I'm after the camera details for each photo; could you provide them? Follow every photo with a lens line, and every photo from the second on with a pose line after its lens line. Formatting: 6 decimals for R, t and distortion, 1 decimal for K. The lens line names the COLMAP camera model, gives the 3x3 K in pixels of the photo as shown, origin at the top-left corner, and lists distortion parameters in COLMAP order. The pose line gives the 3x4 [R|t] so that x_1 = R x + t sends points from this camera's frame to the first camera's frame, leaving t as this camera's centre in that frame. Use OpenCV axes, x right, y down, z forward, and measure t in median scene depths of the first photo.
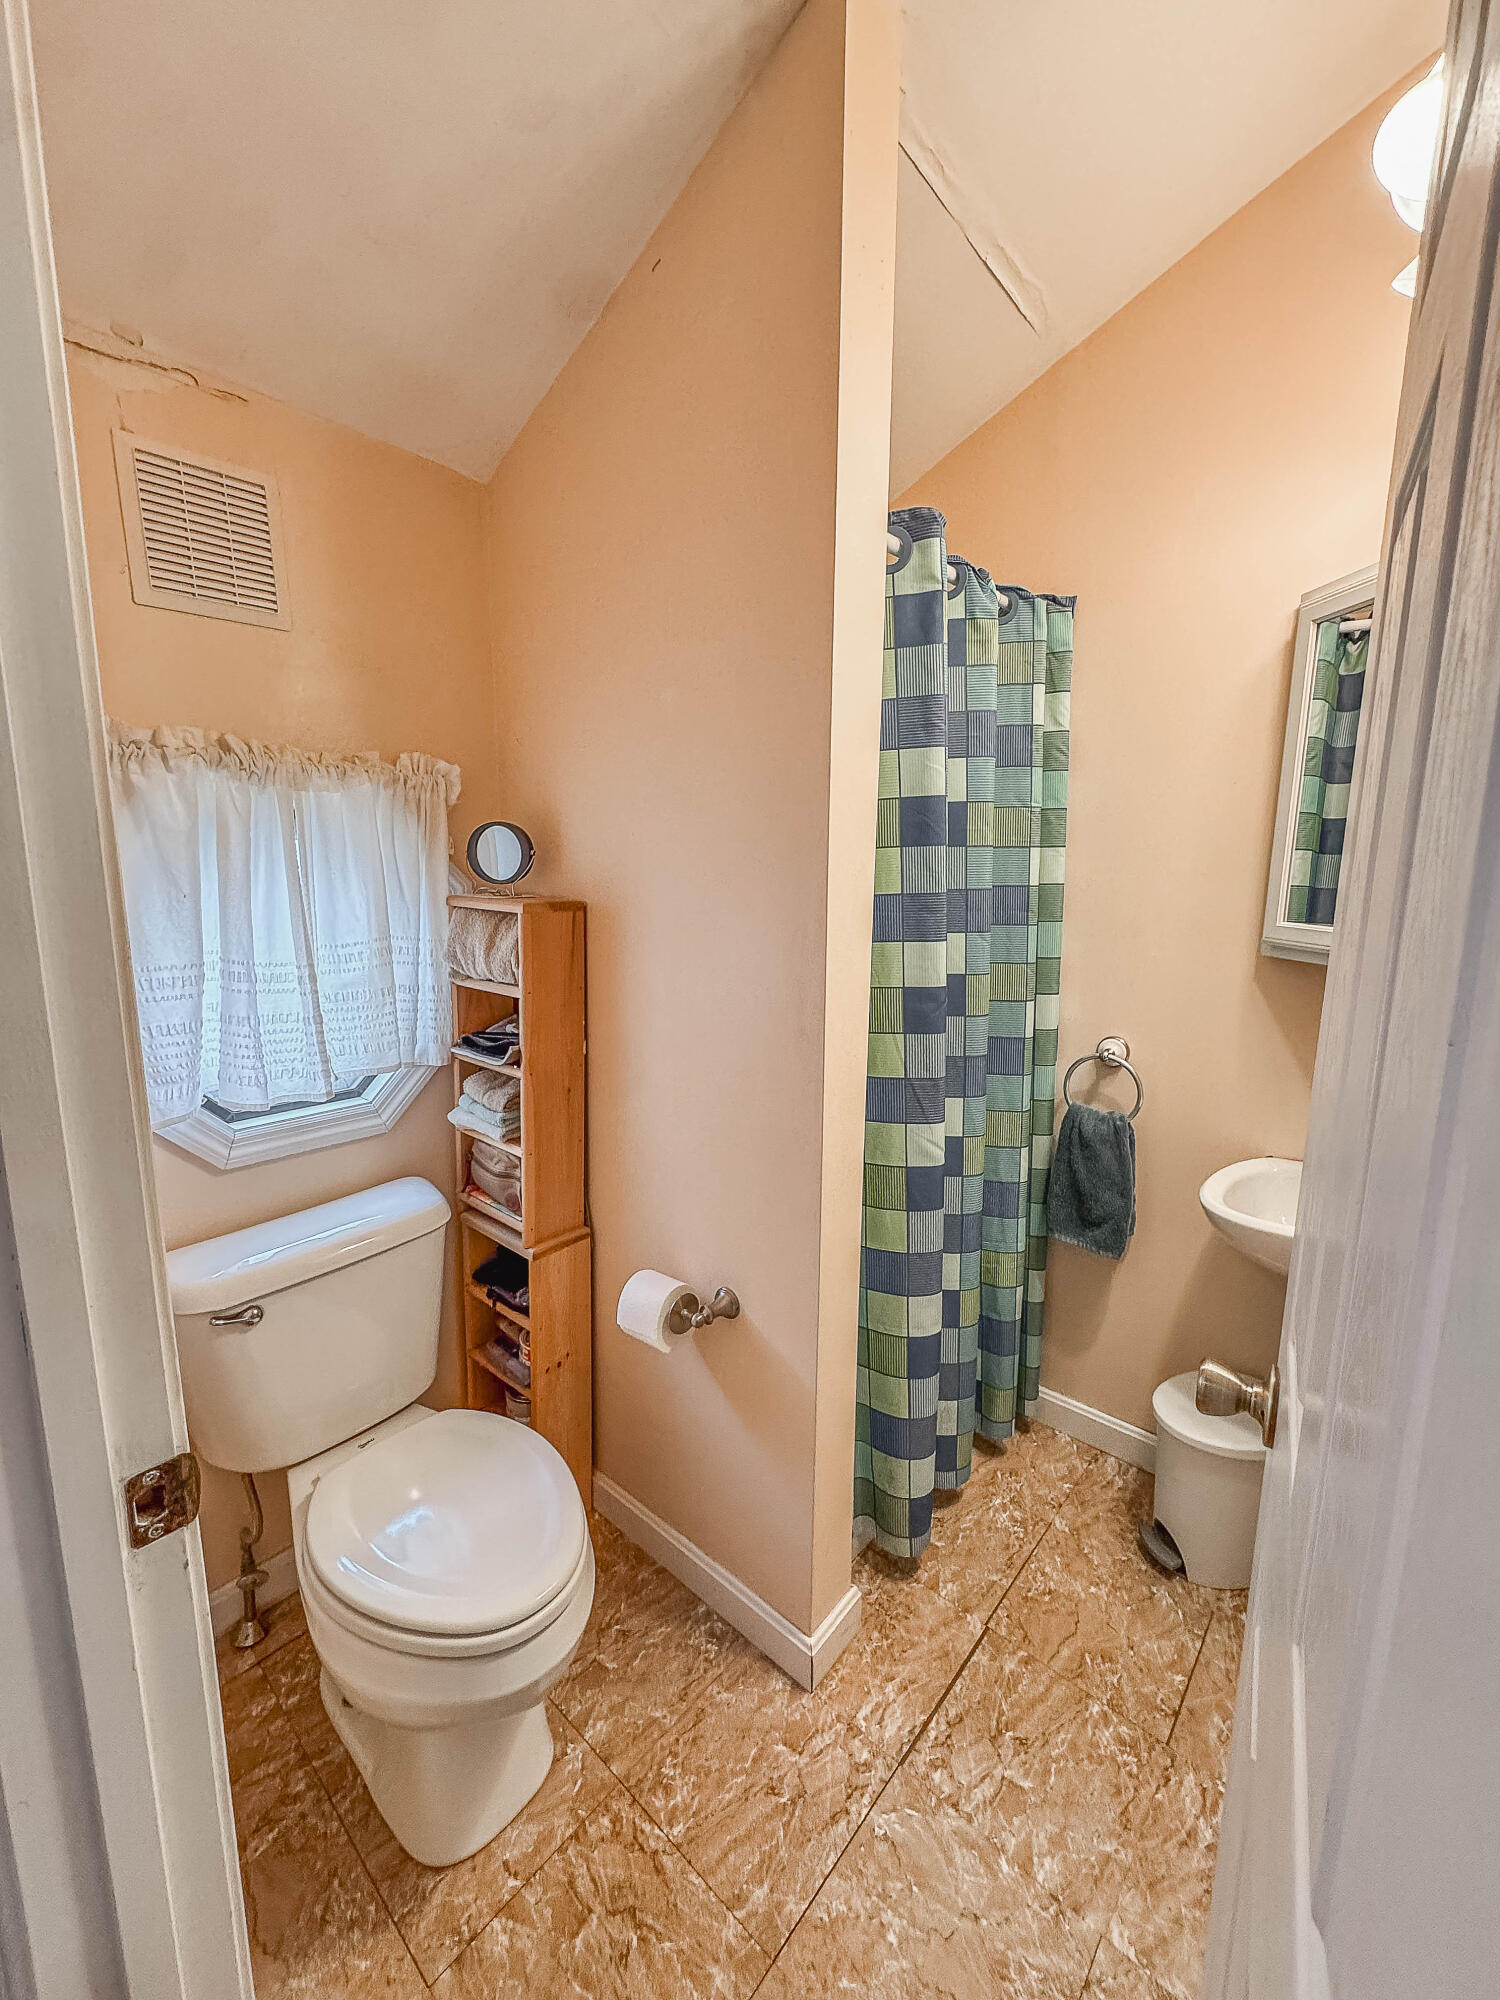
lens RADIAL K [[802.8, 0, 750.0], [0, 802.8, 1000.0], [0, 0, 1]] dist [-0.011762, 0.000390]
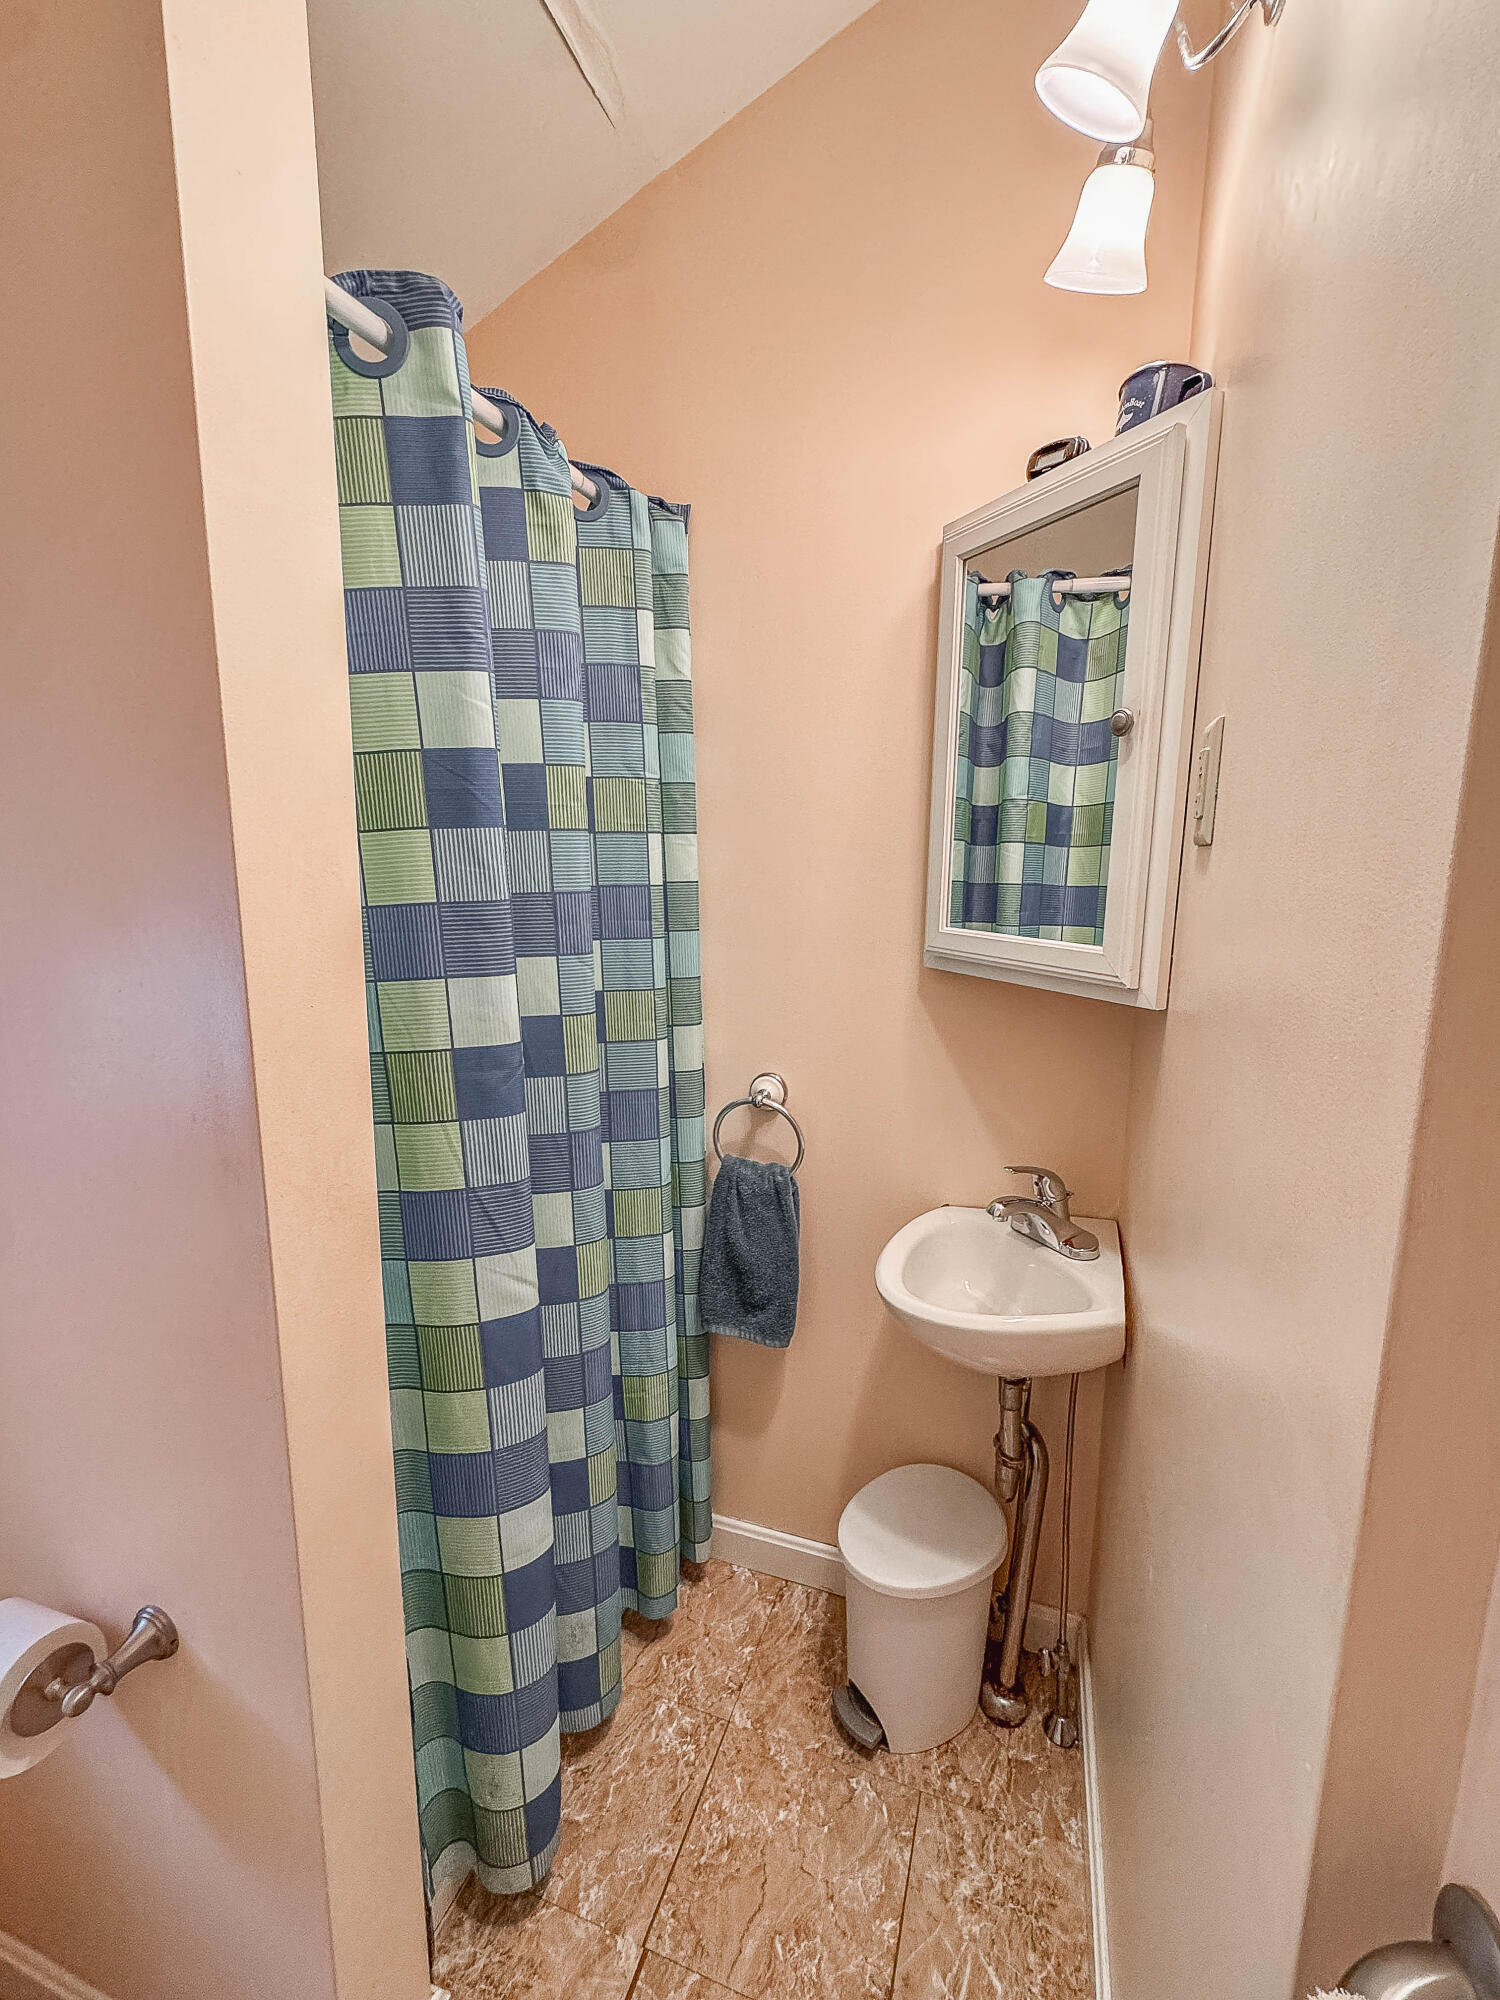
lens RADIAL K [[818.9, 0, 750.0], [0, 818.9, 1000.0], [0, 0, 1]] dist [-0.019974, -0.000078]
pose [[0.927922, -0.060478, 0.367837, 0.156593], [0.058447, 0.998151, 0.016671, -0.045874], [-0.368165, 0.006029, 0.929741, 0.275318]]
